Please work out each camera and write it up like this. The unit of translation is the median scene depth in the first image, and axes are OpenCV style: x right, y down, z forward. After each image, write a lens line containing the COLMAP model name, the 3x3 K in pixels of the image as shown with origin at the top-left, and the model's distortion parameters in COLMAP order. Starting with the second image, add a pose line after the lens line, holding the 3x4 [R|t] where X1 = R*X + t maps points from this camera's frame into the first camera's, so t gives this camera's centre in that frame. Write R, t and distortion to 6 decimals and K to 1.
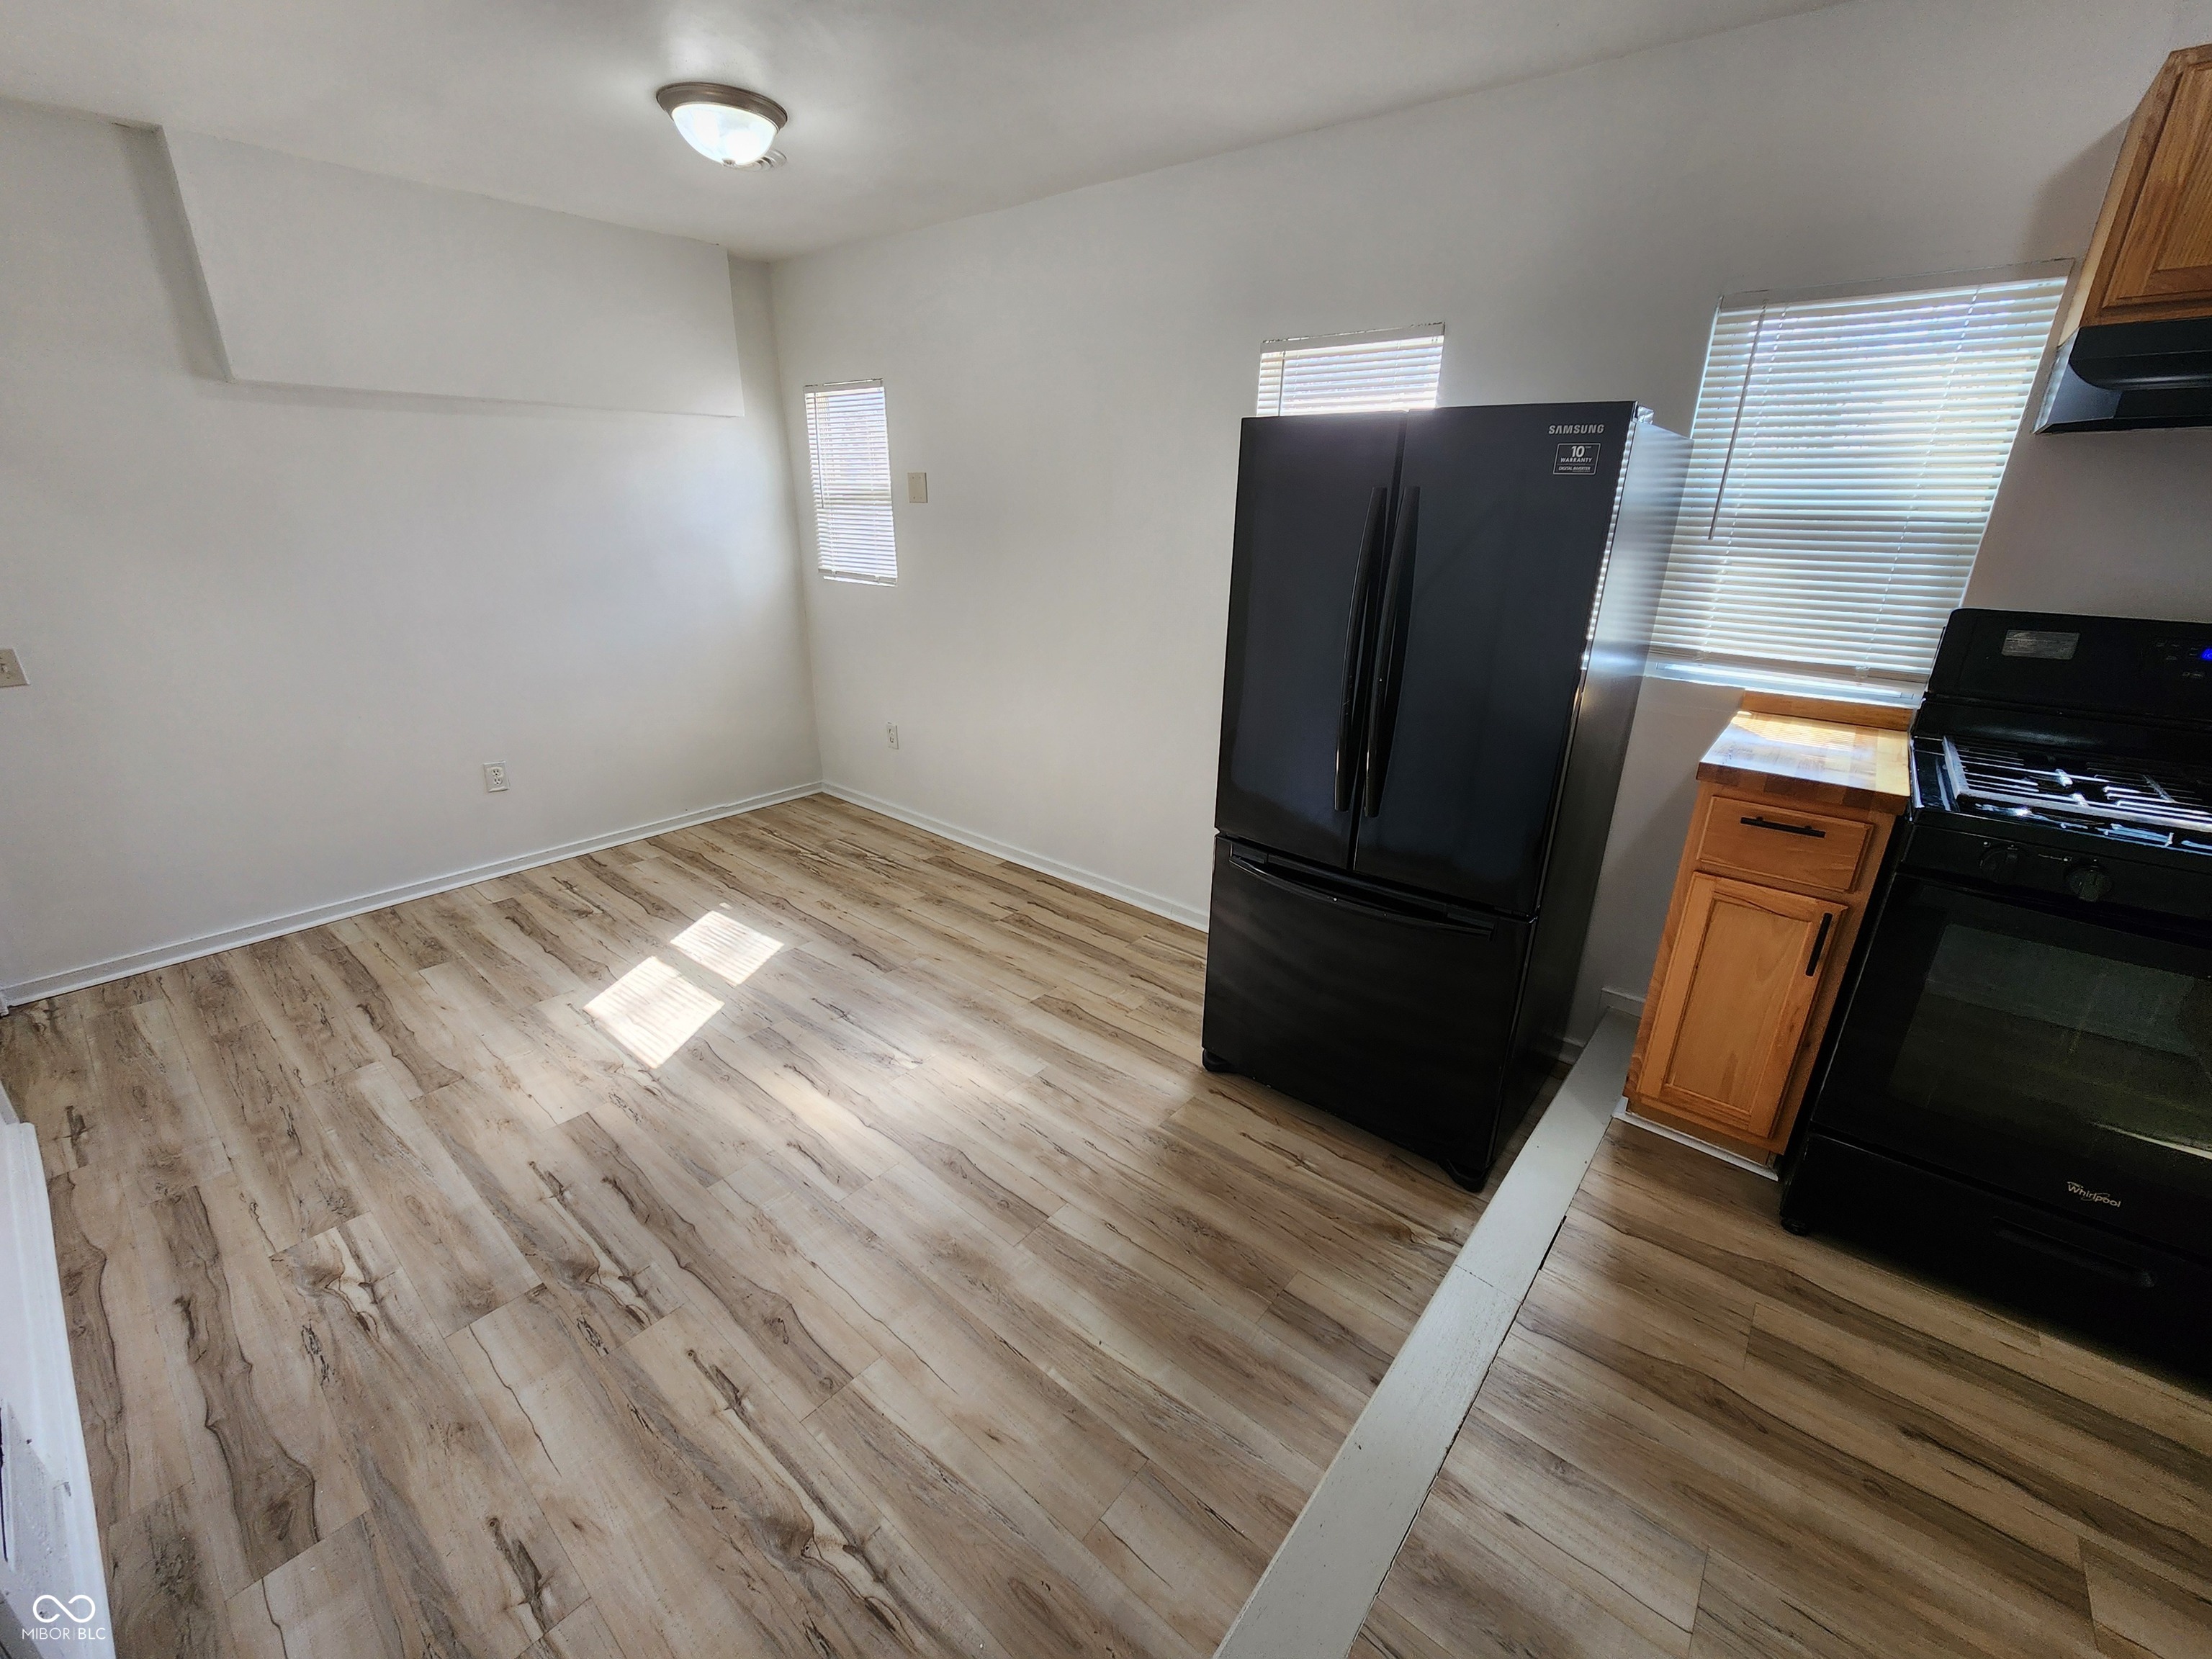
lens RADIAL K [[906.6, 0, 1104.1], [0, 906.6, 827.0], [0, 0, 1]] dist [-0.000113, 0.000331]
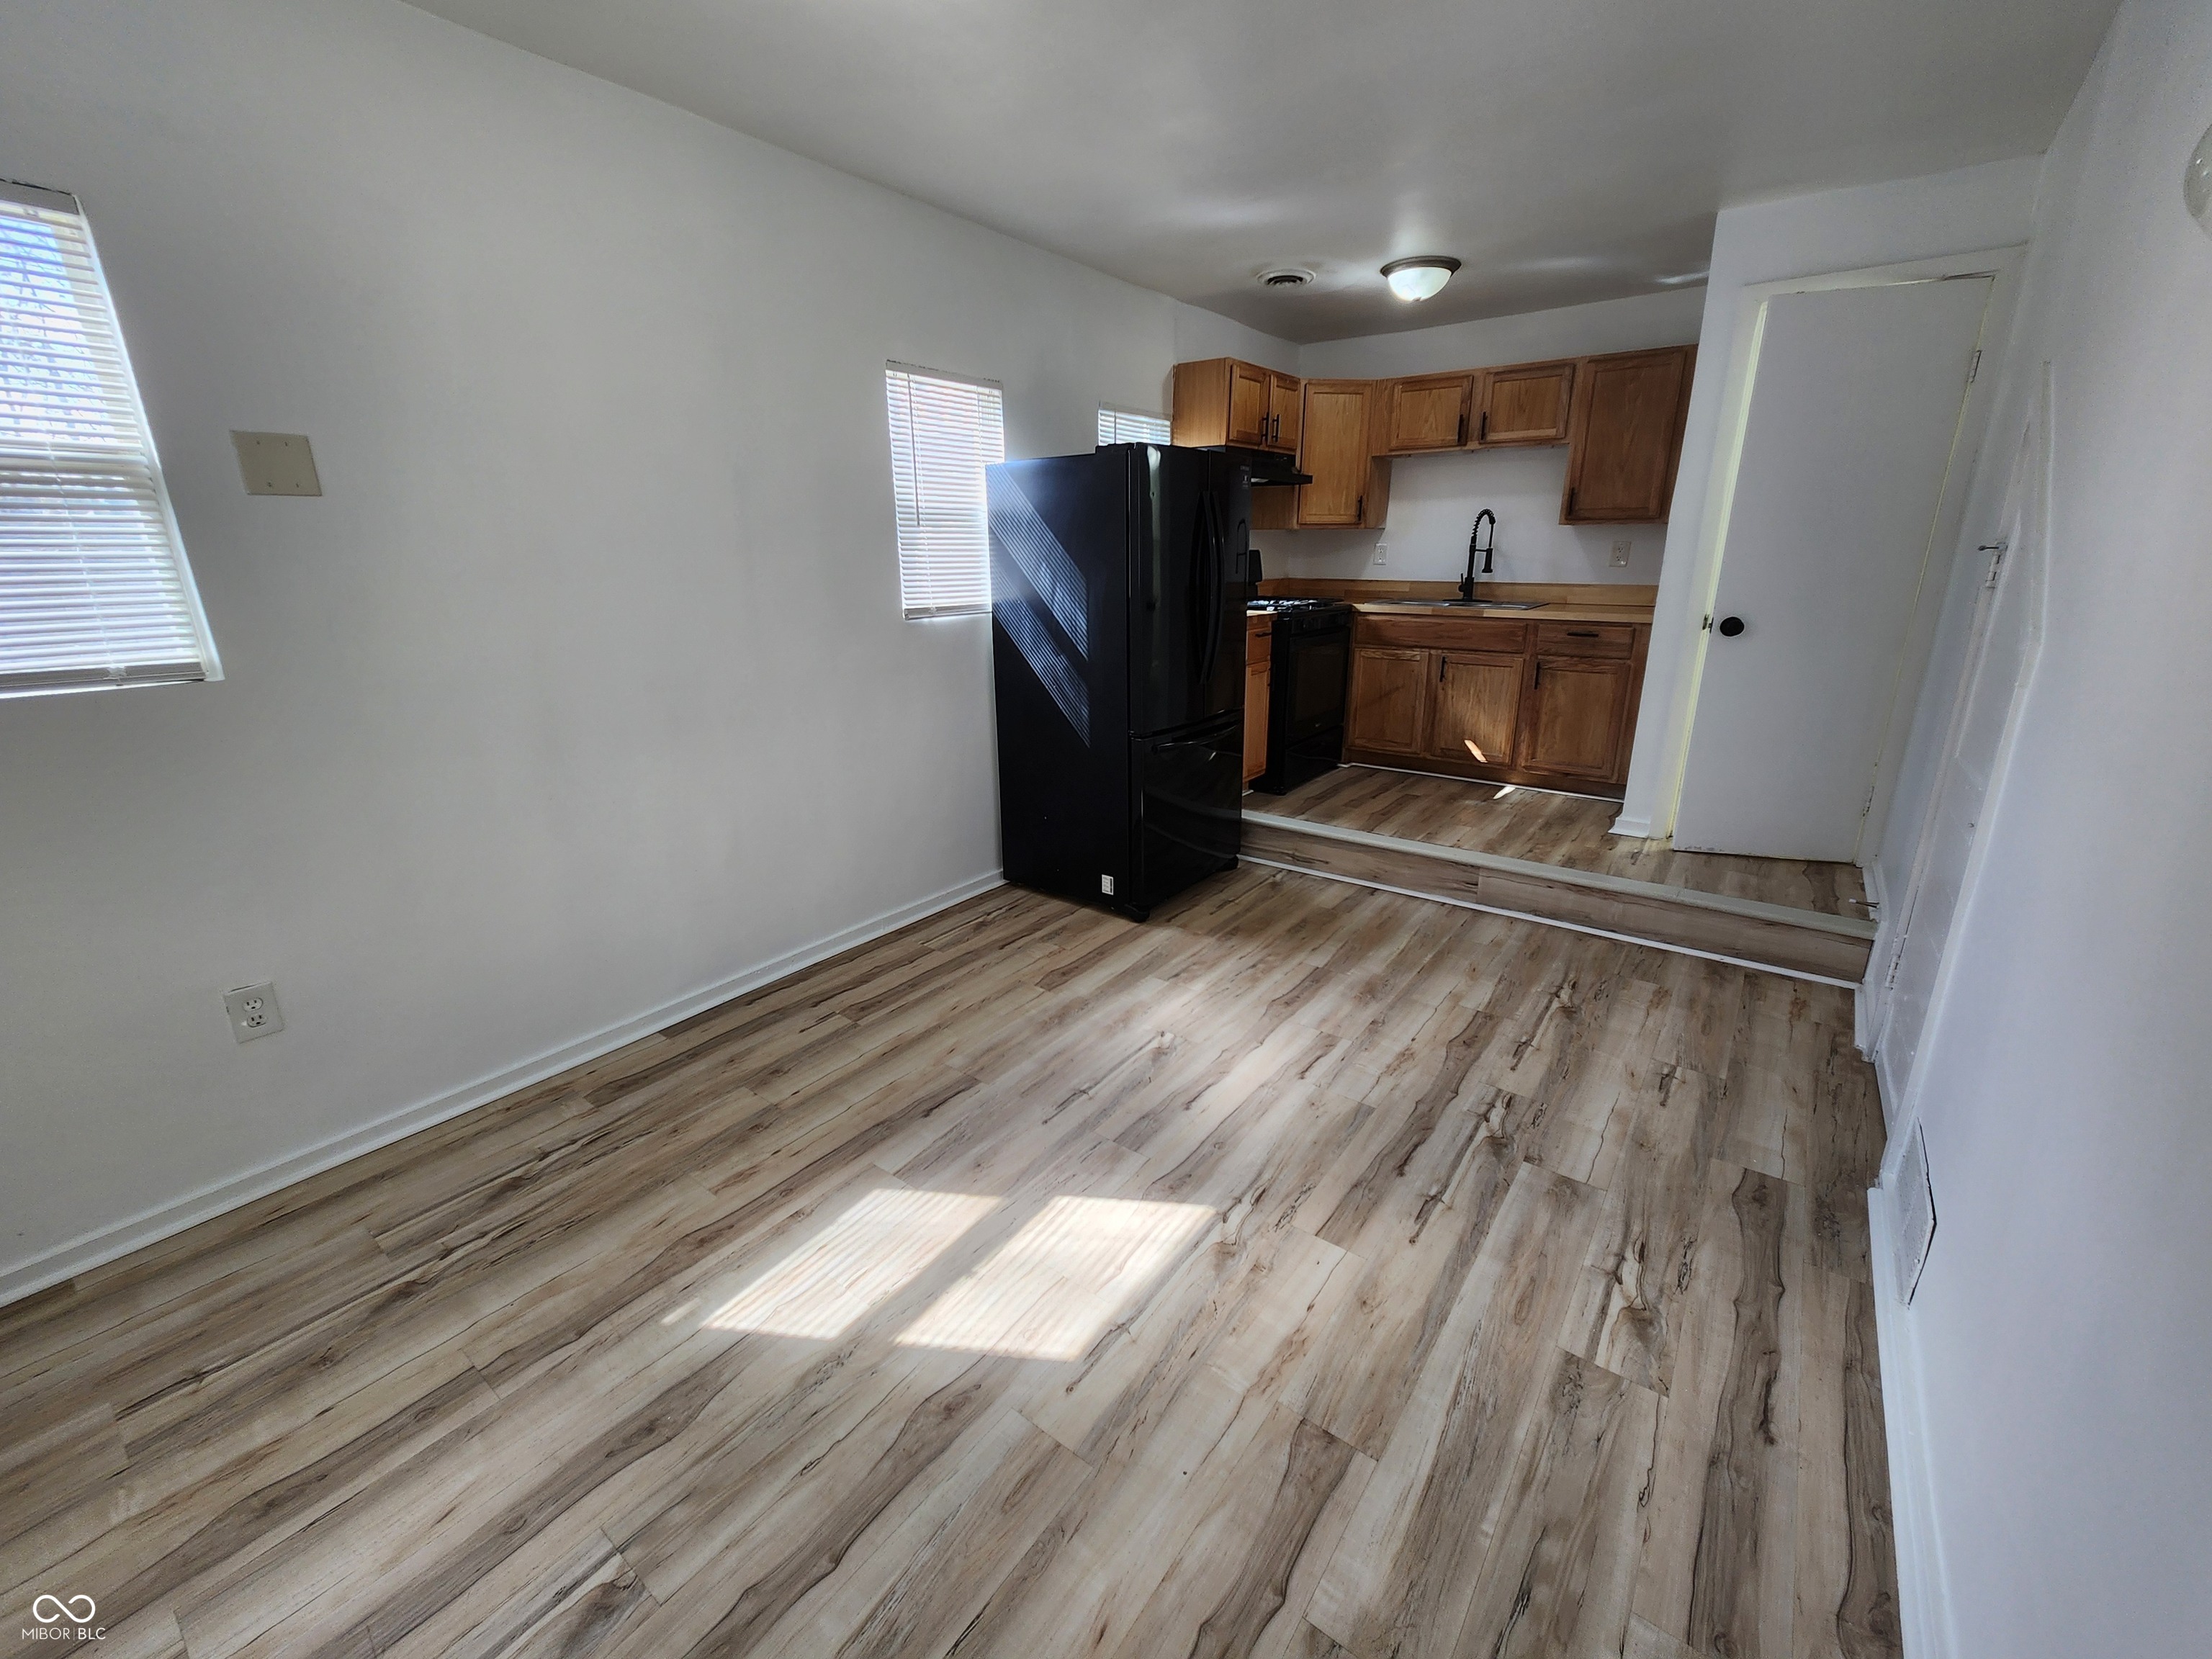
lens RADIAL K [[906.6, 0, 1105.8], [0, 906.6, 826.4], [0, 0, 1]] dist [-0.000113, 0.000331]
pose [[-0.054948, -0.308538, 0.949624, -1.354715], [0.355456, 0.882710, 0.307365, -0.351401], [-0.933077, 0.354438, 0.061169, 1.119011]]
